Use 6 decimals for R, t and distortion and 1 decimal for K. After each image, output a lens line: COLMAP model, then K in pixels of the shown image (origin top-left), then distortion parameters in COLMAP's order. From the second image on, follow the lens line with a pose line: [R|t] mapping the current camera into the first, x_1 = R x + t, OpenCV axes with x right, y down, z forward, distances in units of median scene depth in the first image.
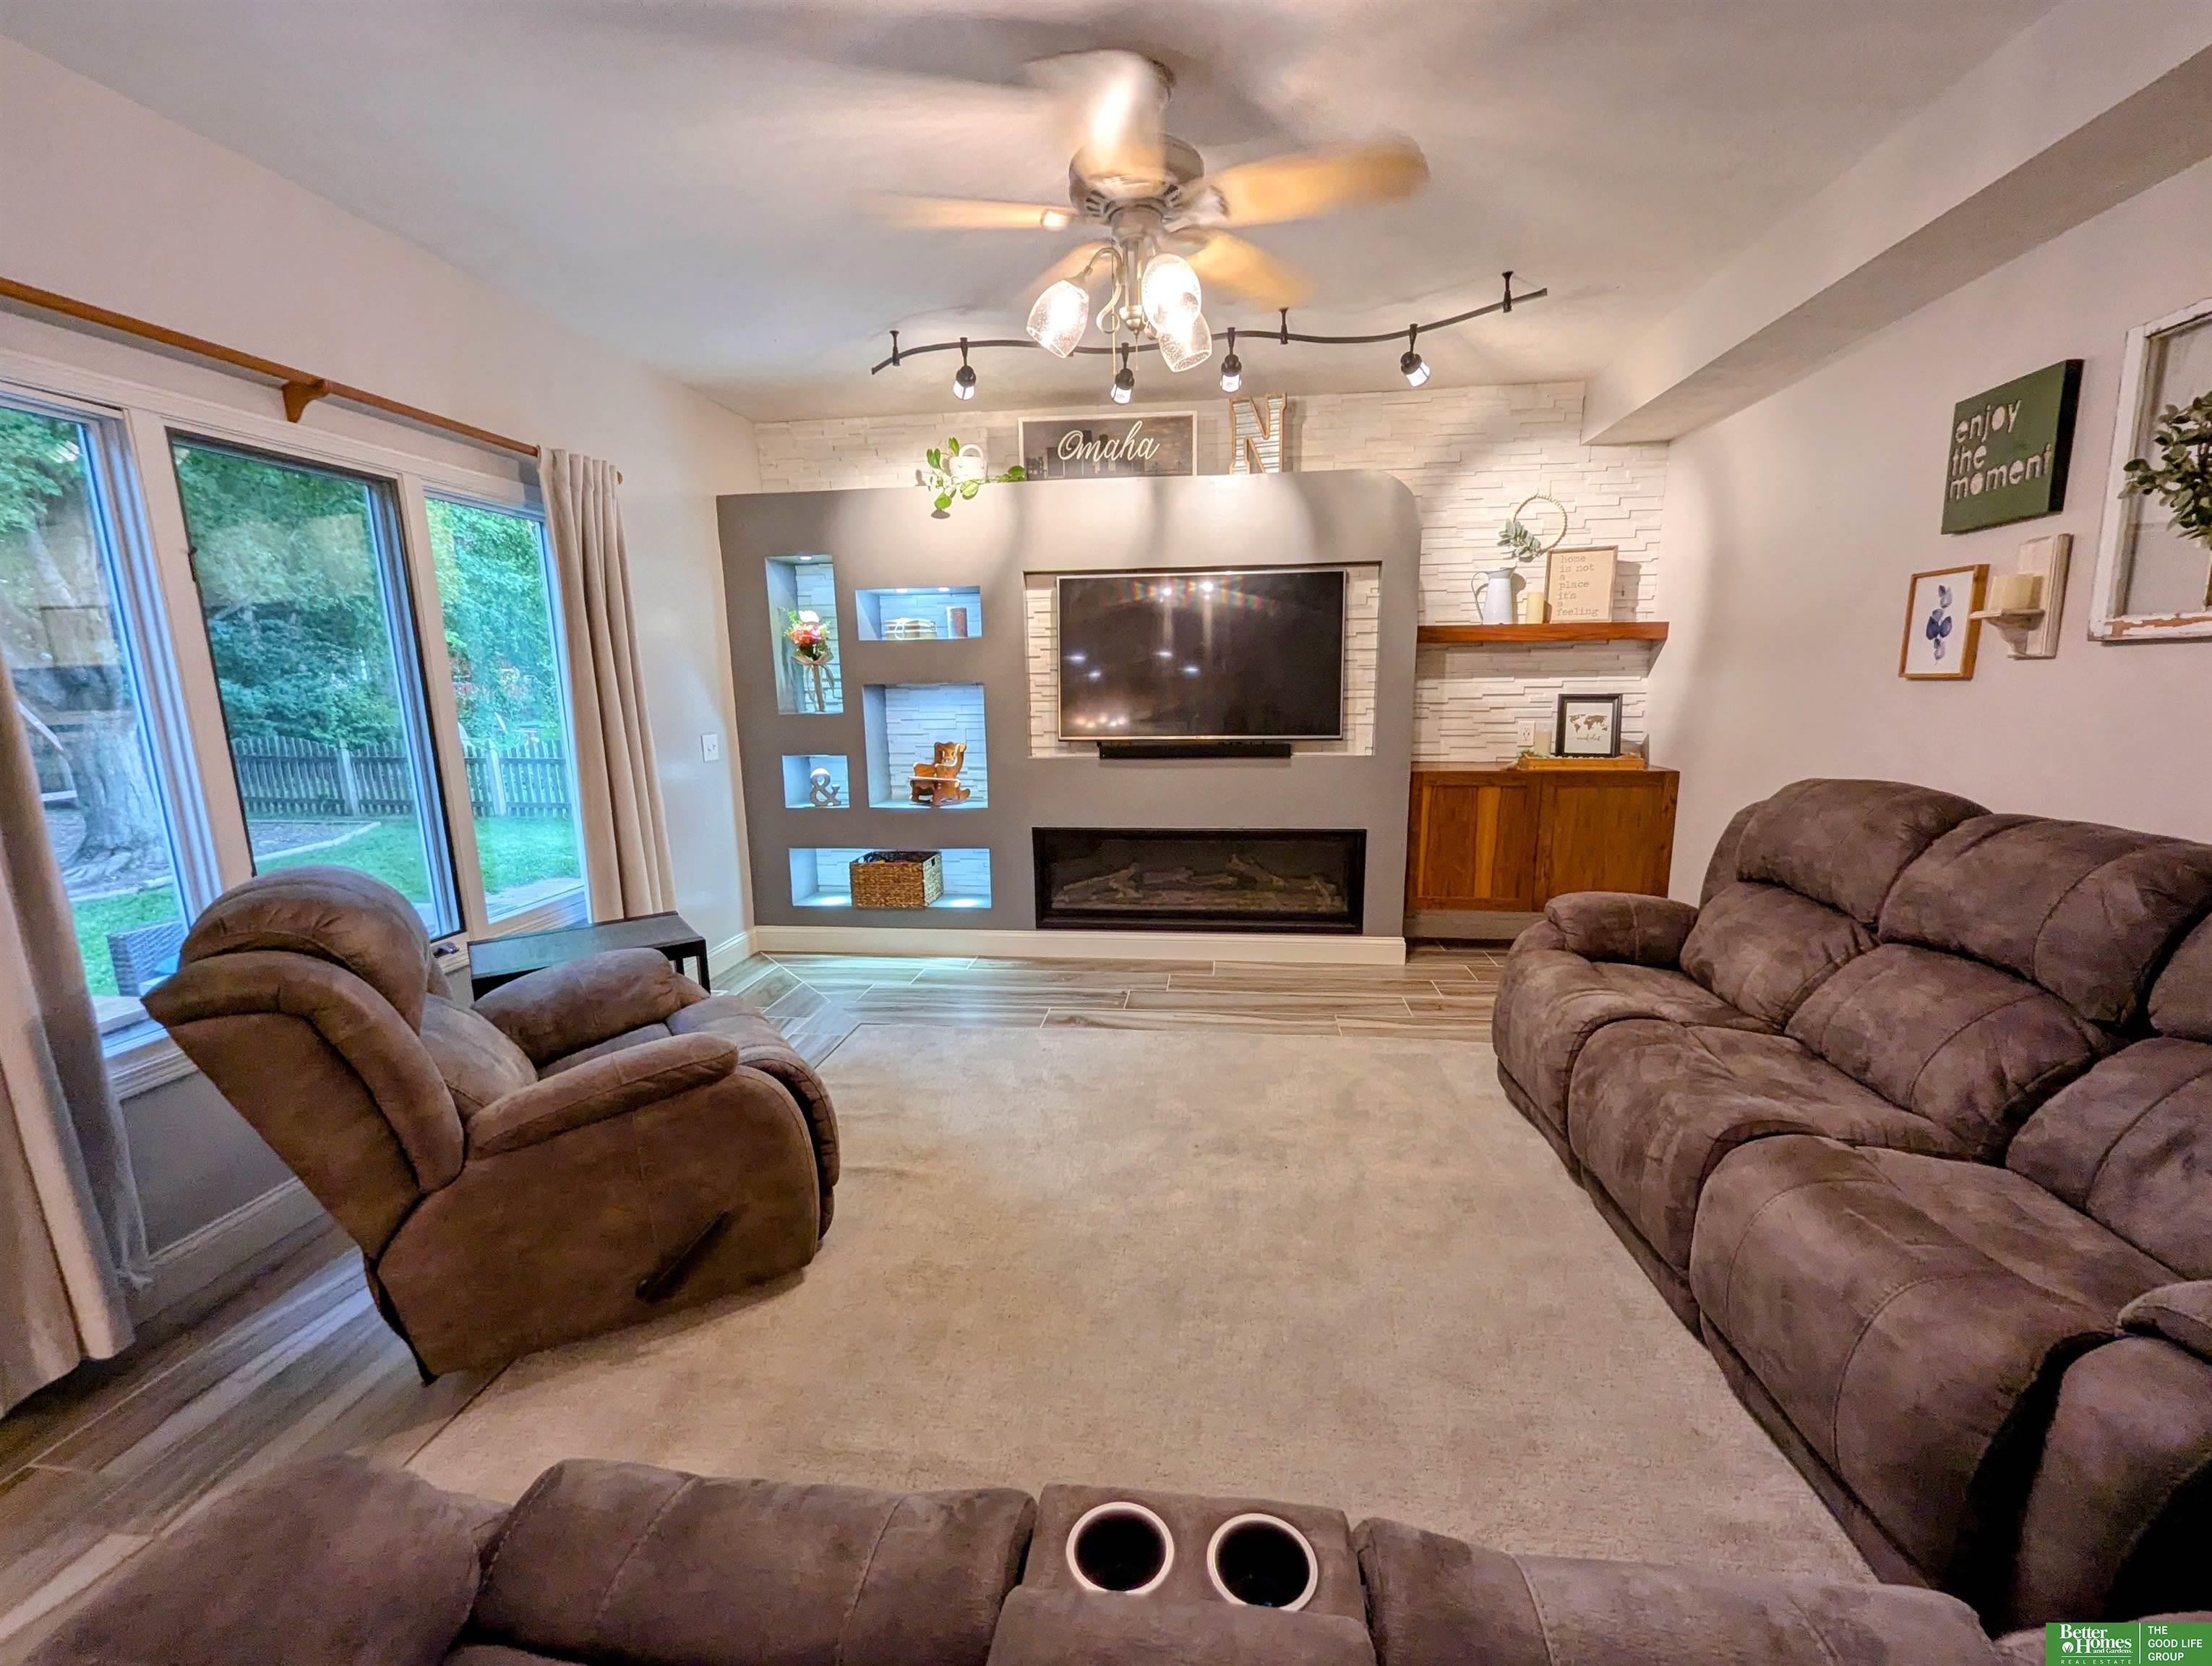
lens RADIAL K [[916.5, 0, 1108.1], [0, 916.5, 841.3], [0, 0, 1]] dist [0.005942, -0.000199]
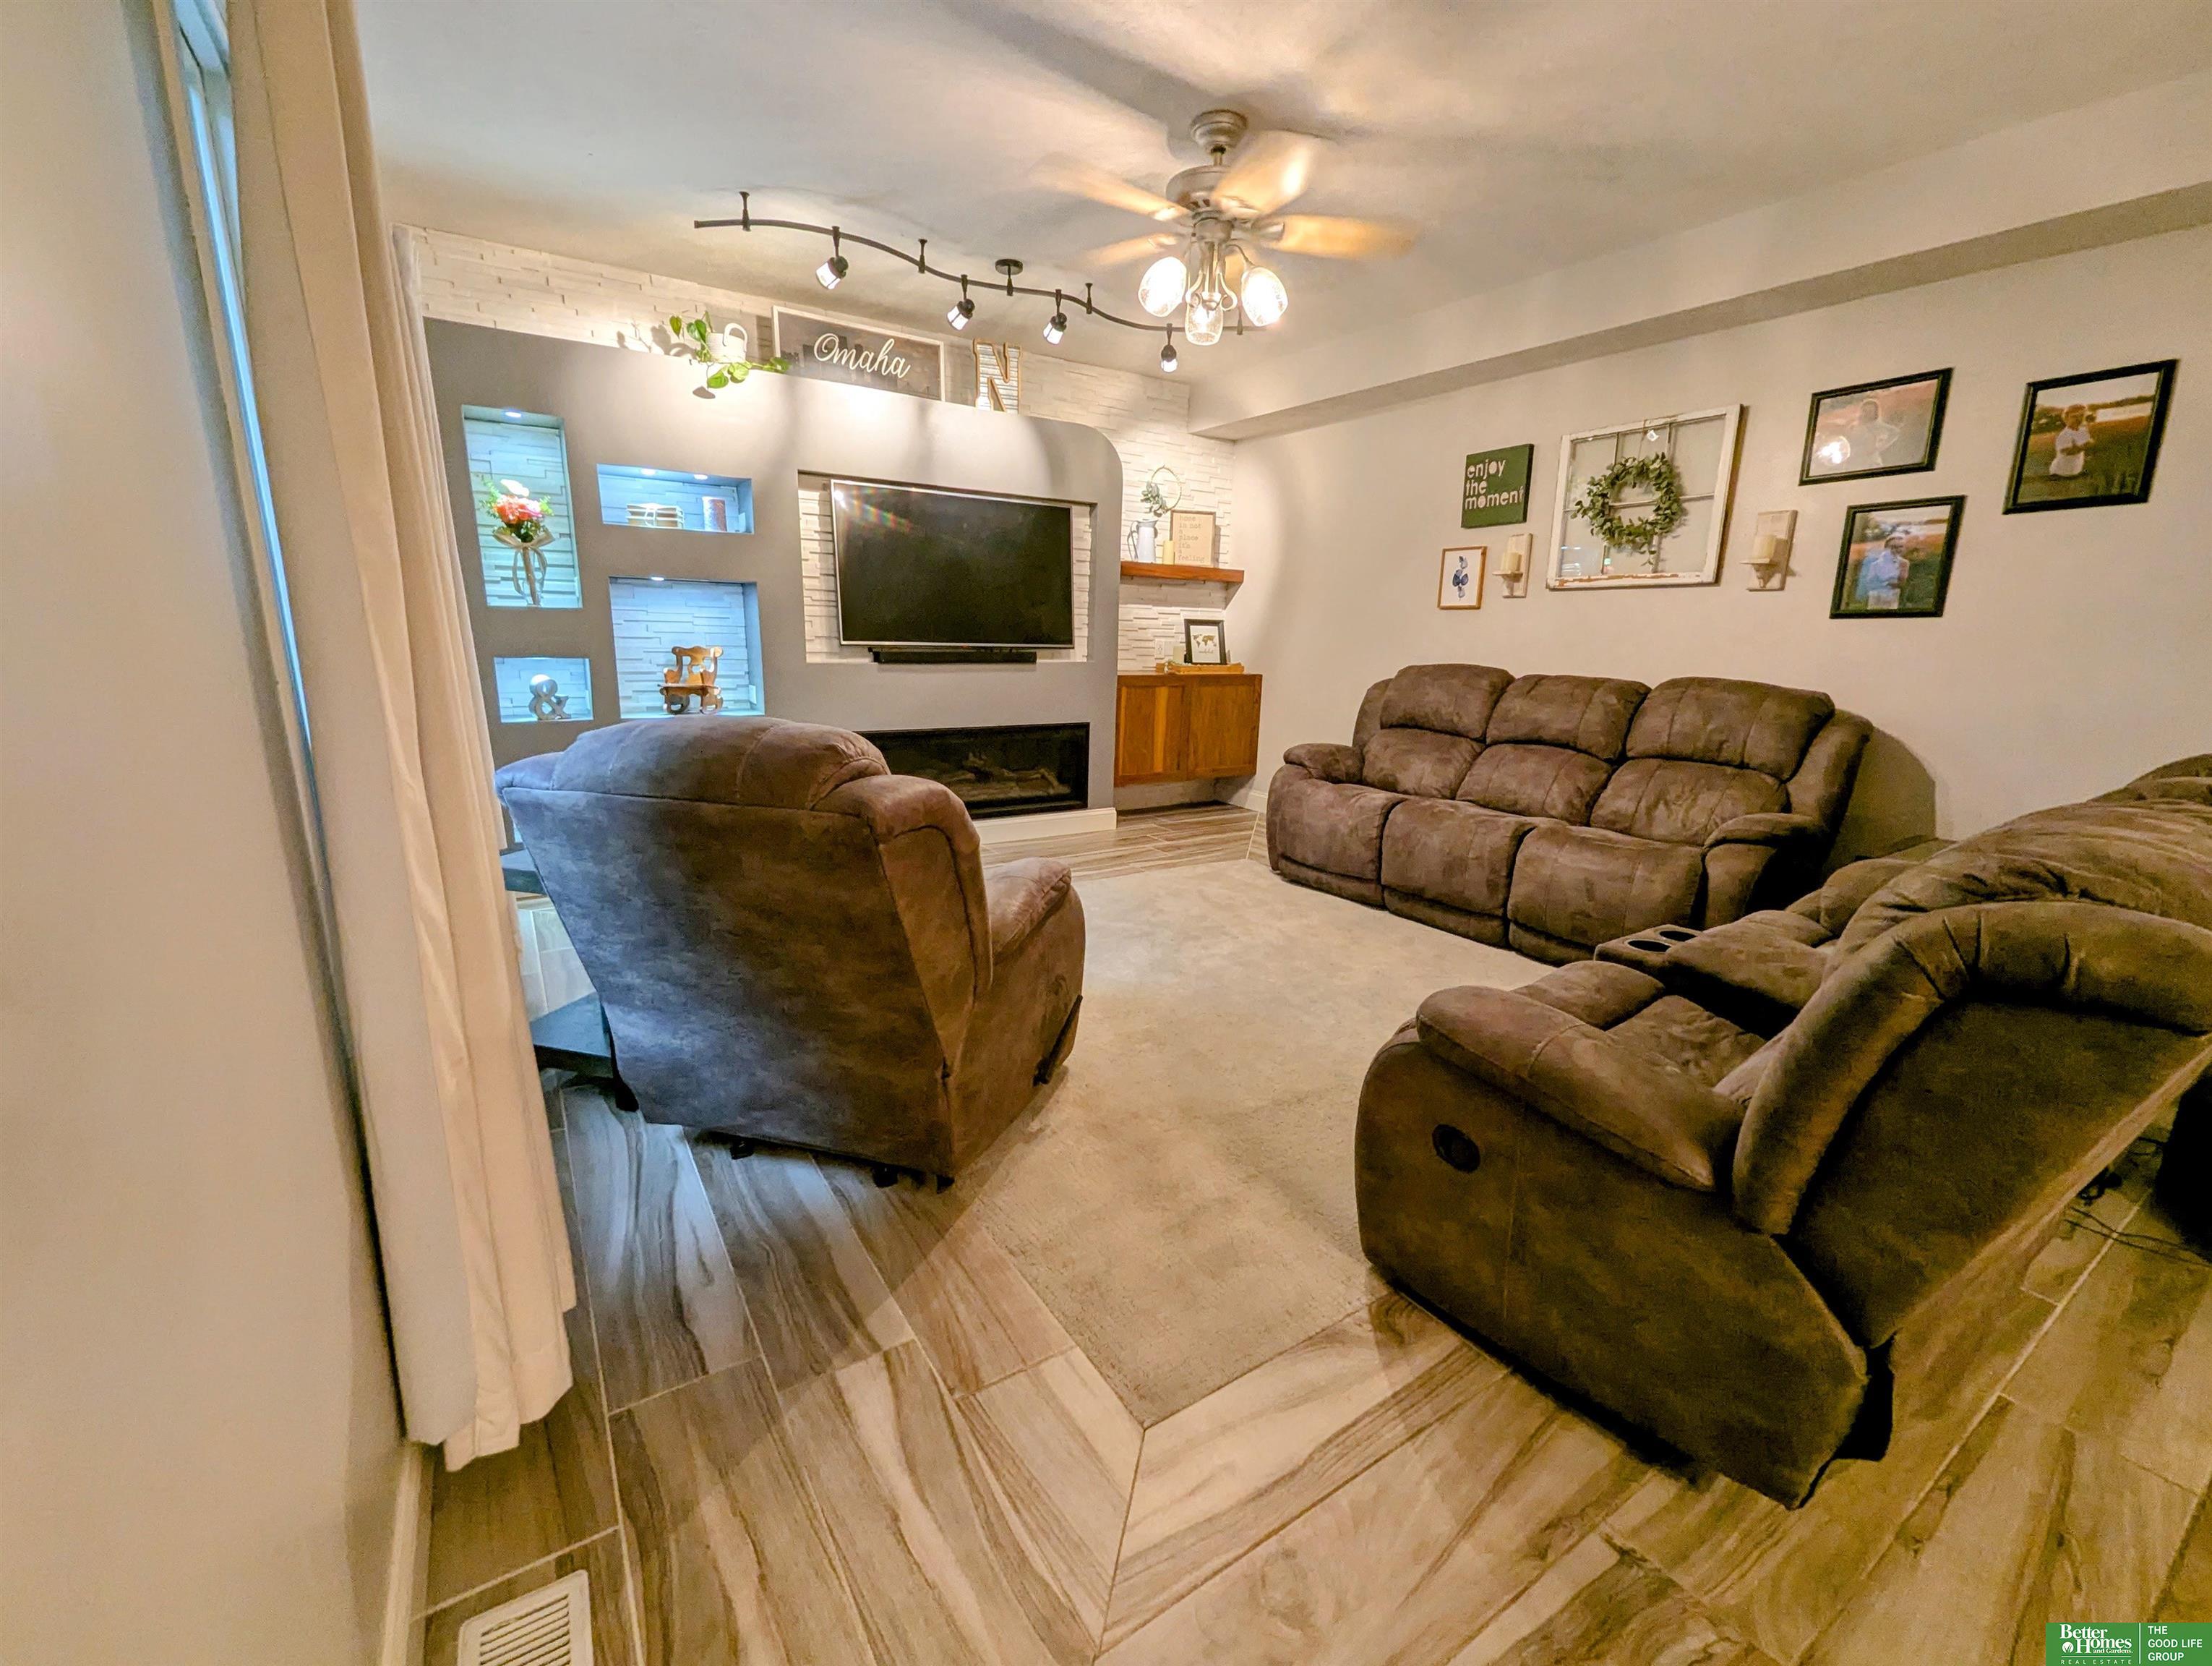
lens RADIAL K [[916.5, 0, 1111.6], [0, 916.5, 834.4], [0, 0, 1]] dist [0.005942, -0.000199]
pose [[0.769104, -0.108000, 0.629932, -0.496495], [0.077297, 0.994103, 0.076061, 0.045873], [-0.634432, -0.009807, 0.772917, 0.021132]]
